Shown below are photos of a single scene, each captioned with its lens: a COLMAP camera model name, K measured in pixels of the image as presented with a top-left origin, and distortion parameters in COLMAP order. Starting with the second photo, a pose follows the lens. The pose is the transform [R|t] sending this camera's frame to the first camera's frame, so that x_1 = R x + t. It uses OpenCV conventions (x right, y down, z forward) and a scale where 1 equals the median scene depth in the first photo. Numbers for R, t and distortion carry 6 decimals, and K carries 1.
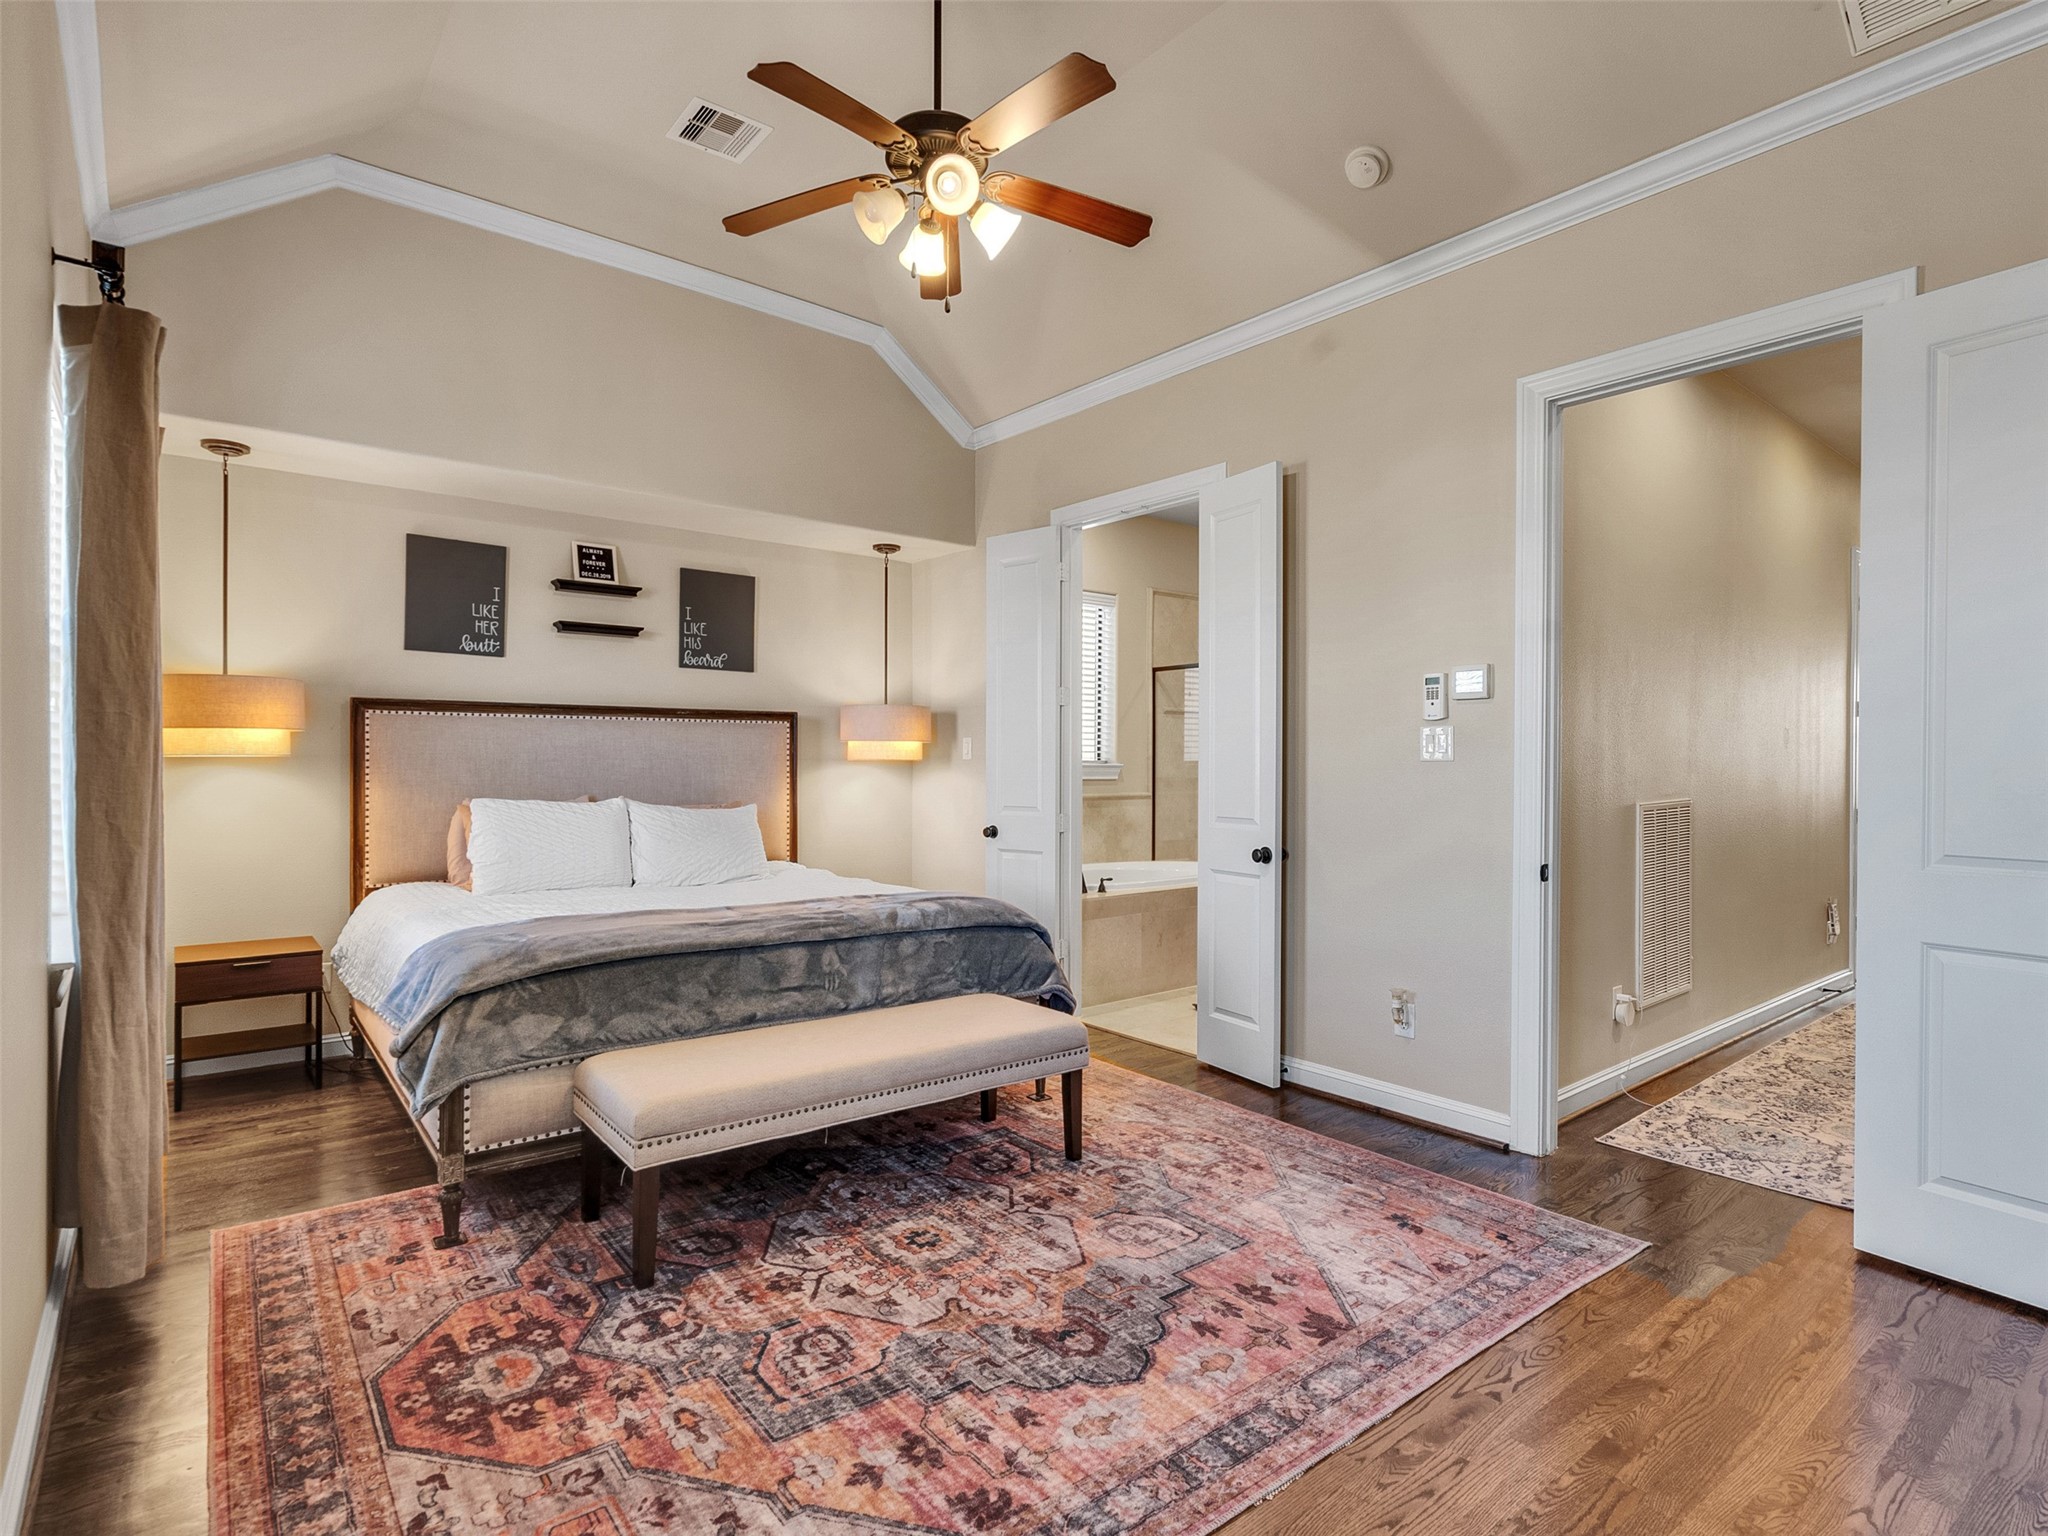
lens RADIAL K [[1046.1, 0, 1004.1], [0, 1046.1, 771.0], [0, 0, 1]] dist [-0.008090, 0.004589]
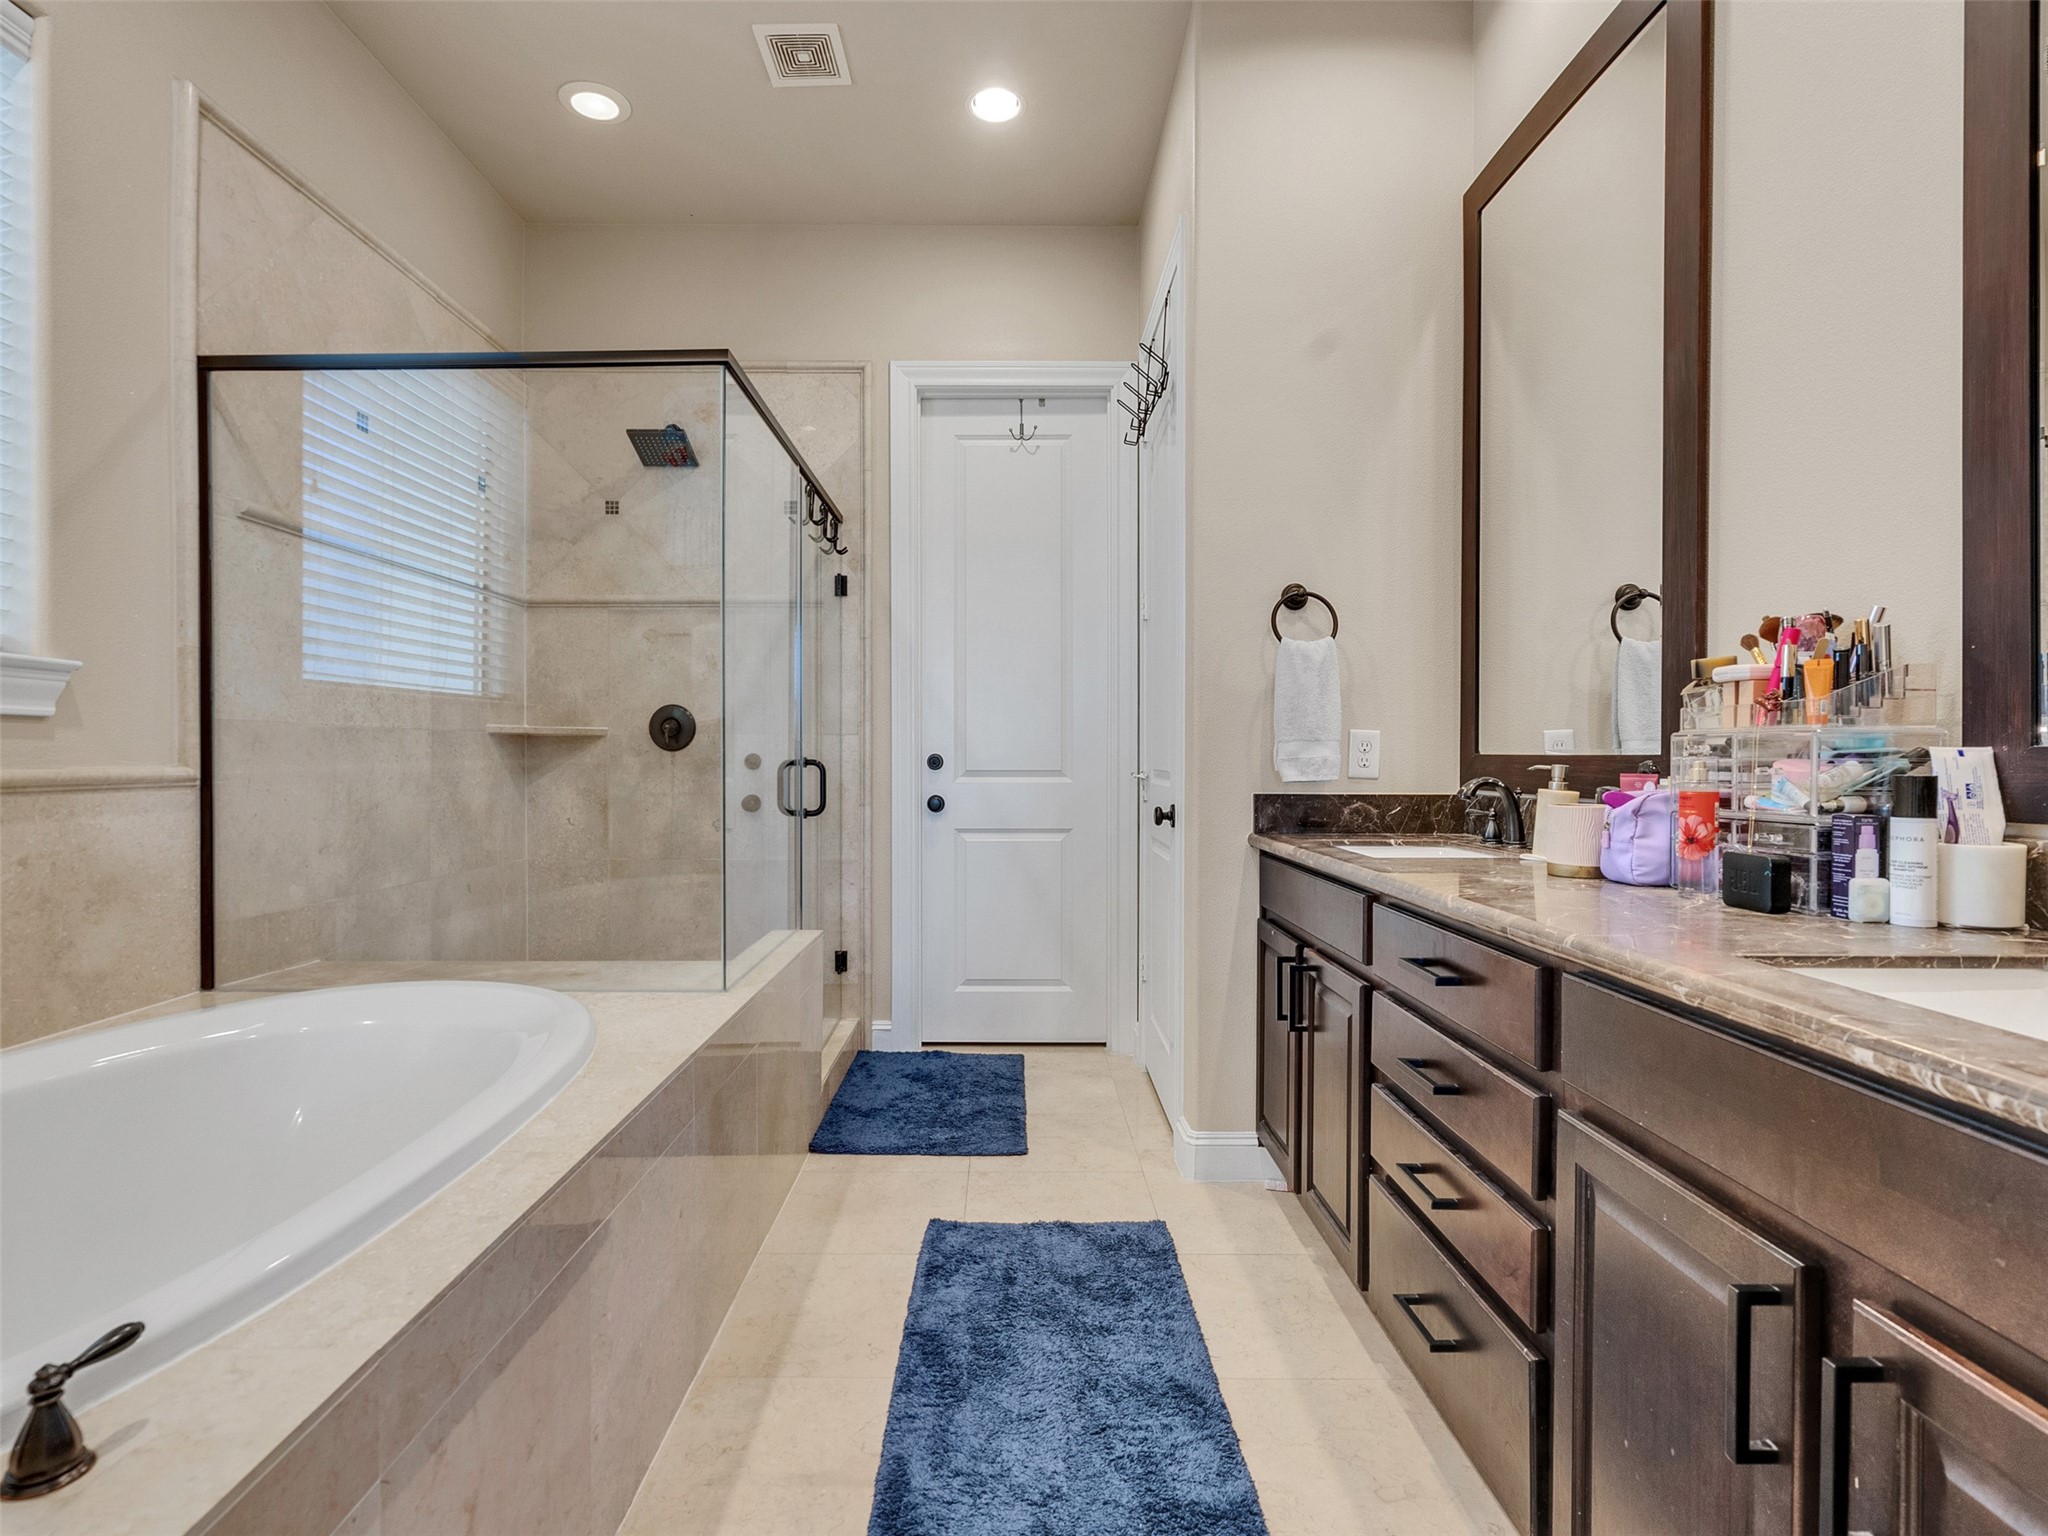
lens RADIAL K [[1046.1, 0, 1009.9], [0, 1046.1, 769.4], [0, 0, 1]] dist [-0.008090, 0.004589]
pose [[0.622732, -0.011586, 0.782350, 0.099861], [0.000654, 0.999898, 0.014287, 0.033382], [-0.782435, -0.008385, 0.622675, 1.239512]]
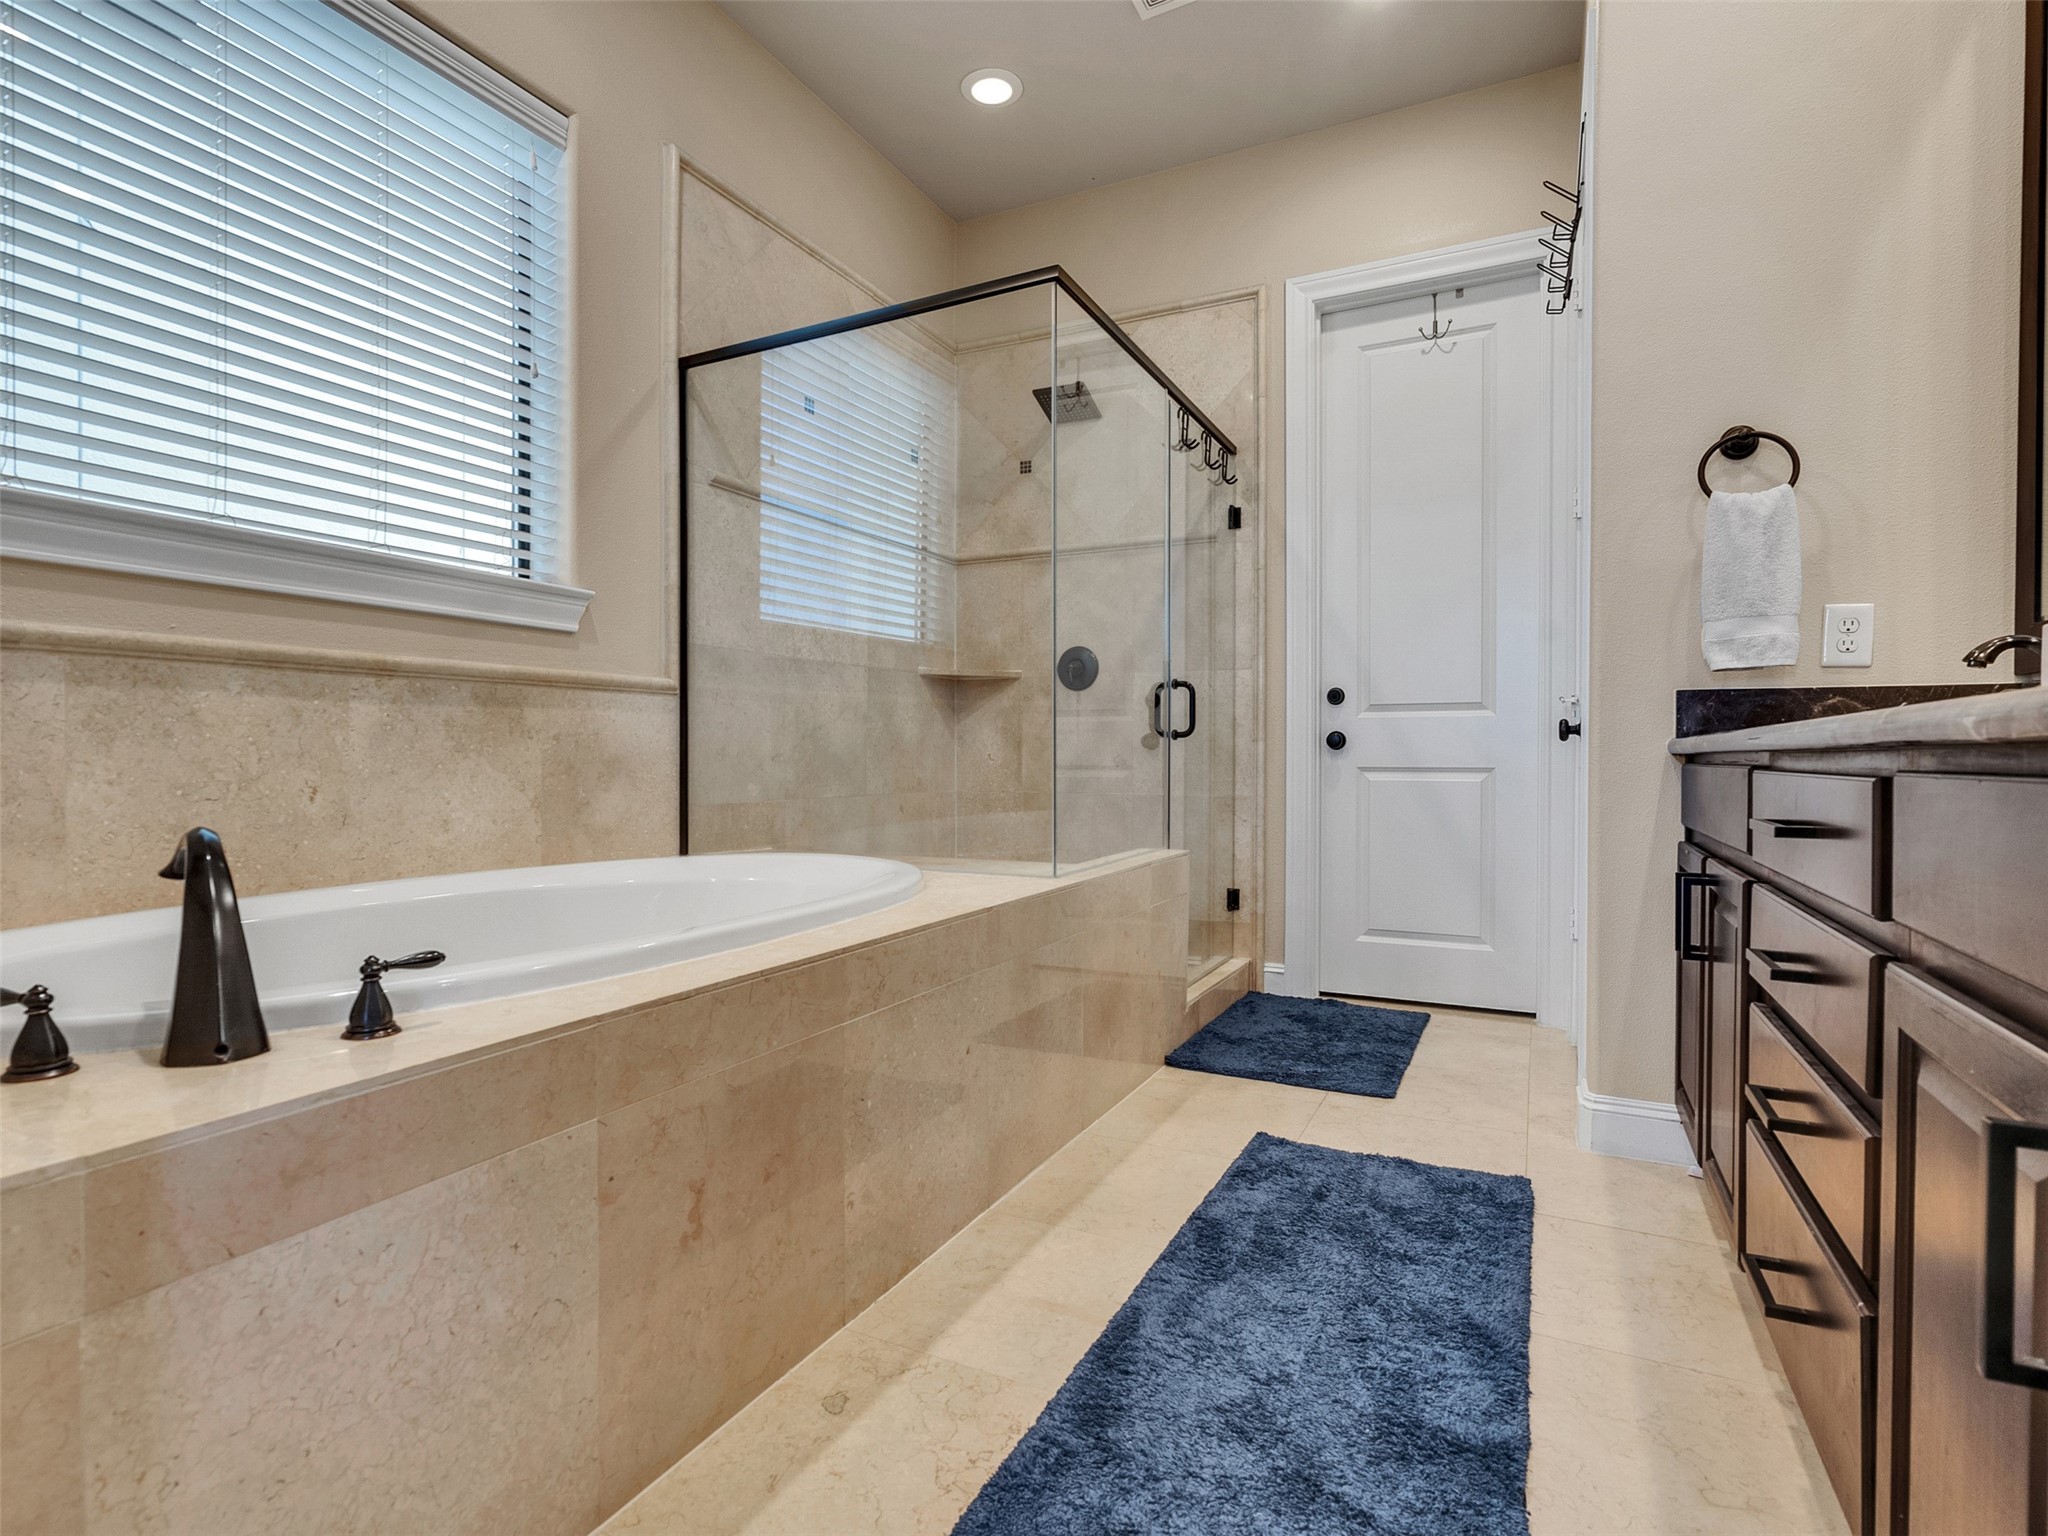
lens RADIAL K [[1046.1, 0, 1013.6], [0, 1046.1, 775.4], [0, 0, 1]] dist [-0.008090, 0.004589]
pose [[0.910230, -0.008250, 0.414021, 0.184525], [0.001527, 0.999862, 0.016566, 0.098612], [-0.414101, -0.014447, 0.910116, 1.174637]]
